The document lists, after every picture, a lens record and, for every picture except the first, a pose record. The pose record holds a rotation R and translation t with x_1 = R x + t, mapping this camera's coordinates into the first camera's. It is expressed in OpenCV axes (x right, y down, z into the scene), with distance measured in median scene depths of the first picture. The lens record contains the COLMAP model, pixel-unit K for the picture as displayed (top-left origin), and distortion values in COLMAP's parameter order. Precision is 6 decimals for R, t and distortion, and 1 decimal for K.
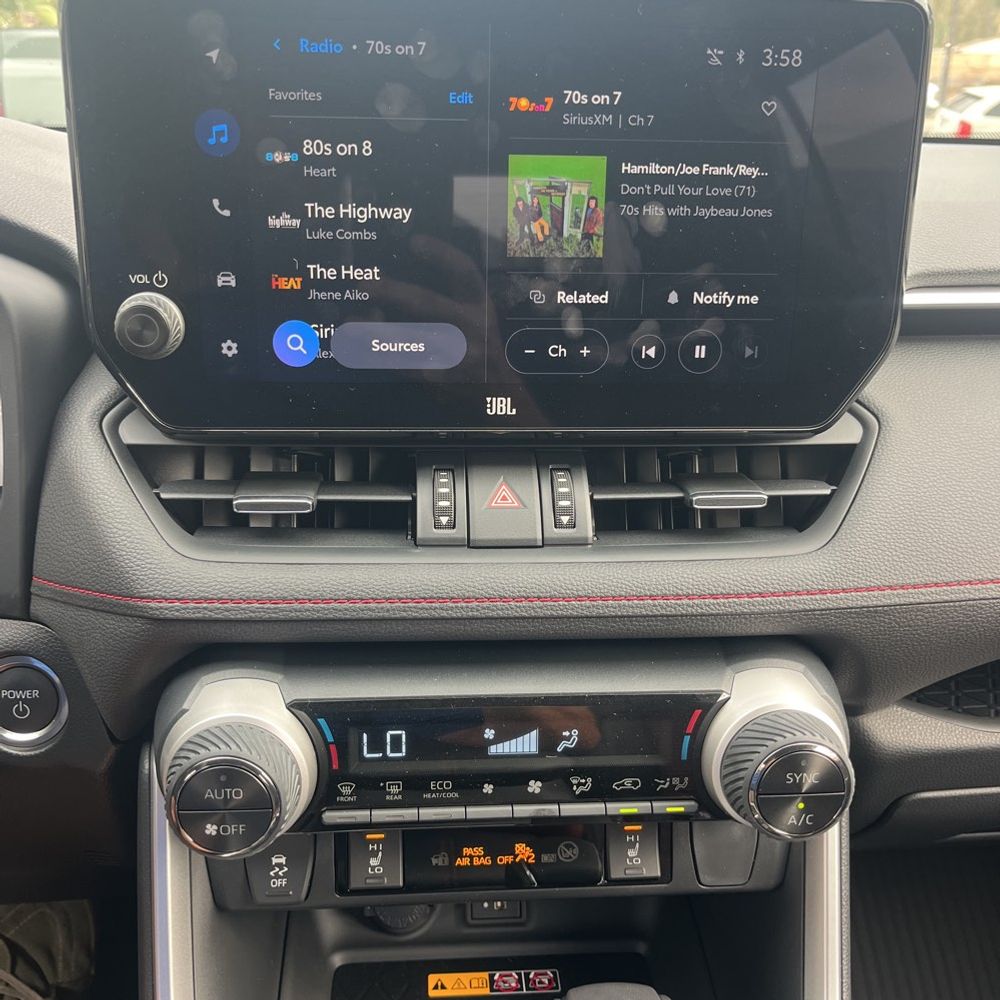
lens RADIAL K [[1010.1, 0, 500.0], [0, 1010.1, 500.0], [0, 0, 1]] dist [0.086594, -0.115136]
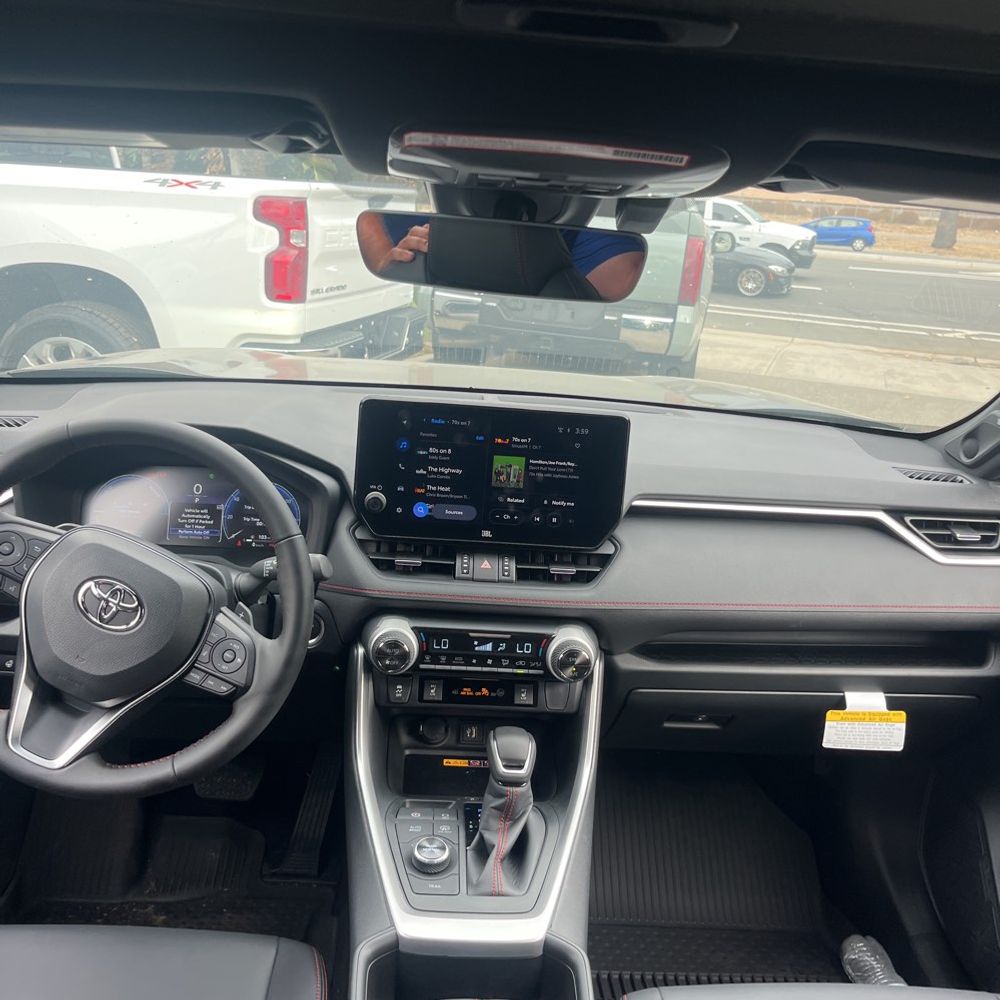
lens RADIAL K [[1010.1, 0, 500.0], [0, 1010.1, 500.0], [0, 0, 1]] dist [0.086594, -0.115136]
pose [[0.998007, 0.062841, 0.005753, 0.016755], [-0.062115, 0.994359, -0.085973, 0.061475], [-0.011123, 0.085444, 0.996281, -1.978048]]
